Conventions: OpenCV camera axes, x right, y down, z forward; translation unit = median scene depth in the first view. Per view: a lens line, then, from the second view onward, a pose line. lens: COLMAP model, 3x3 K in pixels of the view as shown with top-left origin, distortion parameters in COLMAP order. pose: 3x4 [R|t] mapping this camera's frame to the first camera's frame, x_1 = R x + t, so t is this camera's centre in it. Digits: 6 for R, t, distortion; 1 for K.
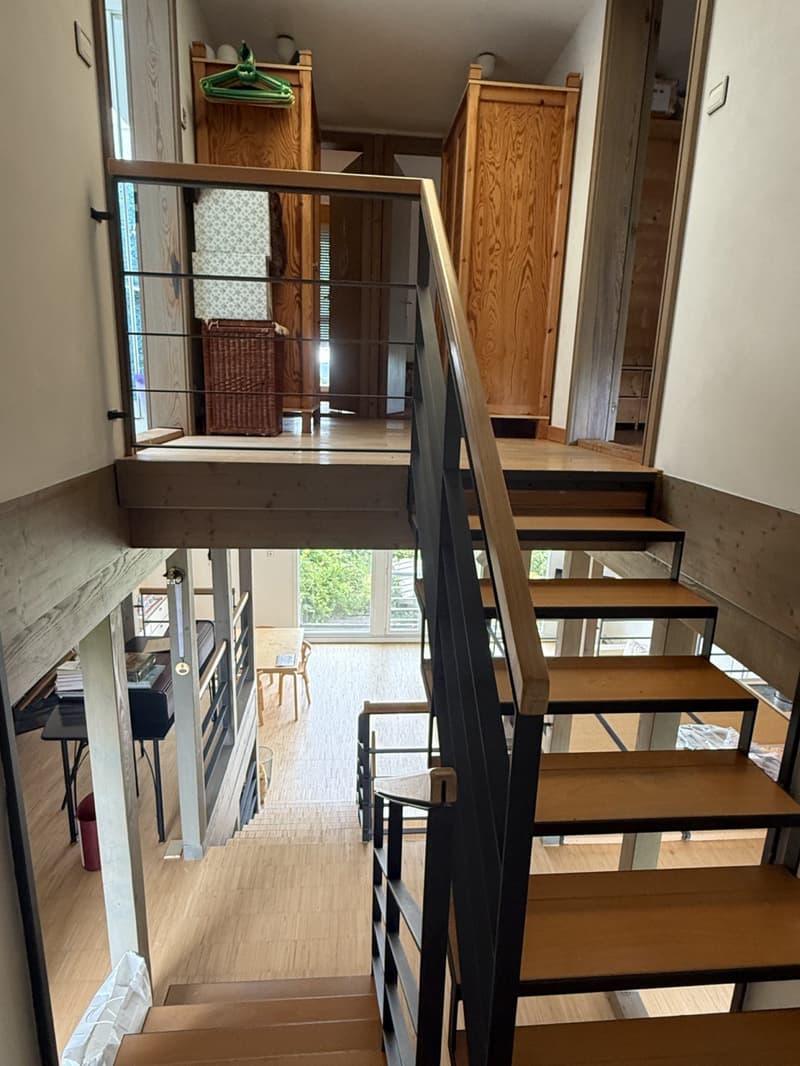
lens RADIAL K [[598.4, 0, 401.2], [0, 598.4, 528.6], [0, 0, 1]] dist [0.002045, -0.001107]
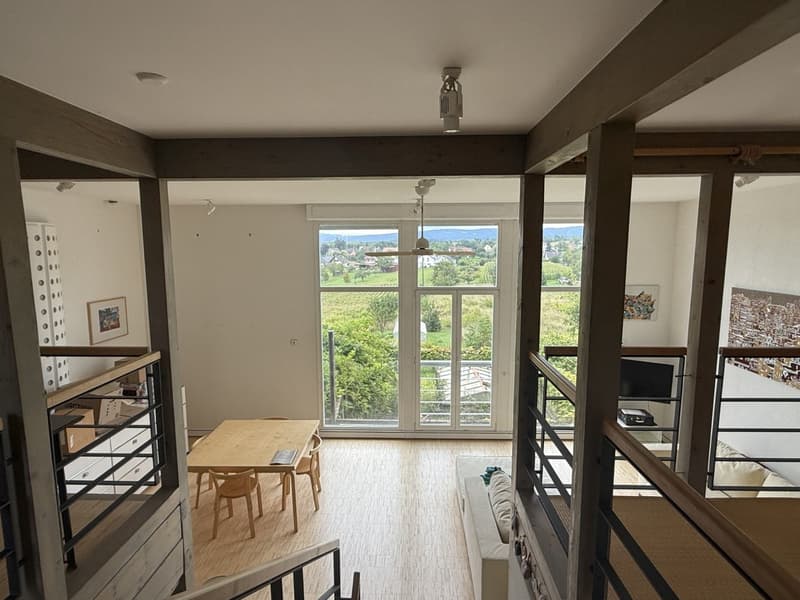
lens RADIAL K [[449.1, 0, 400.3], [0, 449.1, 304.5], [0, 0, 1]] dist [0.002045, -0.001107]
pose [[0.992889, -0.021667, -0.117058, 0.041887], [0.008895, 0.994051, -0.108555, 0.064291], [0.118713, 0.106742, 0.987174, 0.312578]]
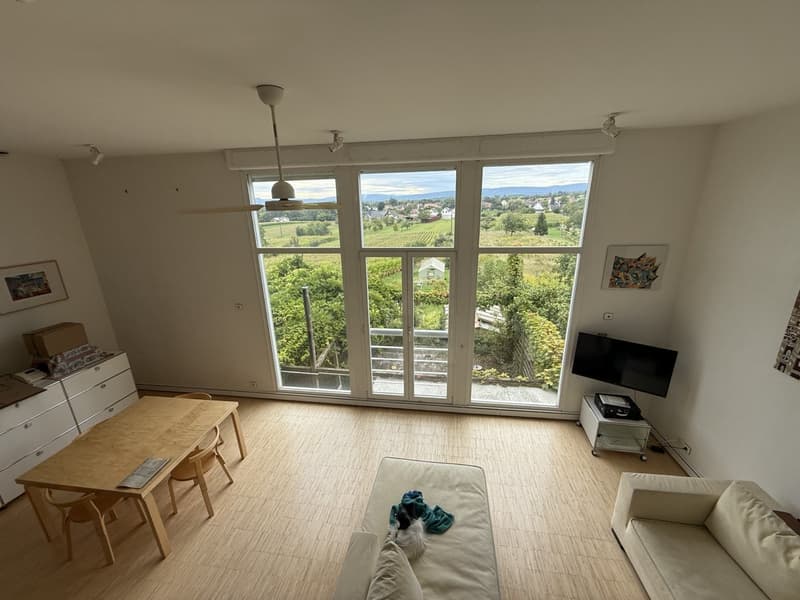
lens RADIAL K [[314.4, 0, 399.2], [0, 314.4, 298.4], [0, 0, 1]] dist [0.003344, -0.000140]
pose [[0.970858, 0.014608, -0.239211, 0.146181], [-0.001210, 0.998427, 0.056062, 0.000885], [0.239654, -0.054139, 0.969348, 0.623012]]
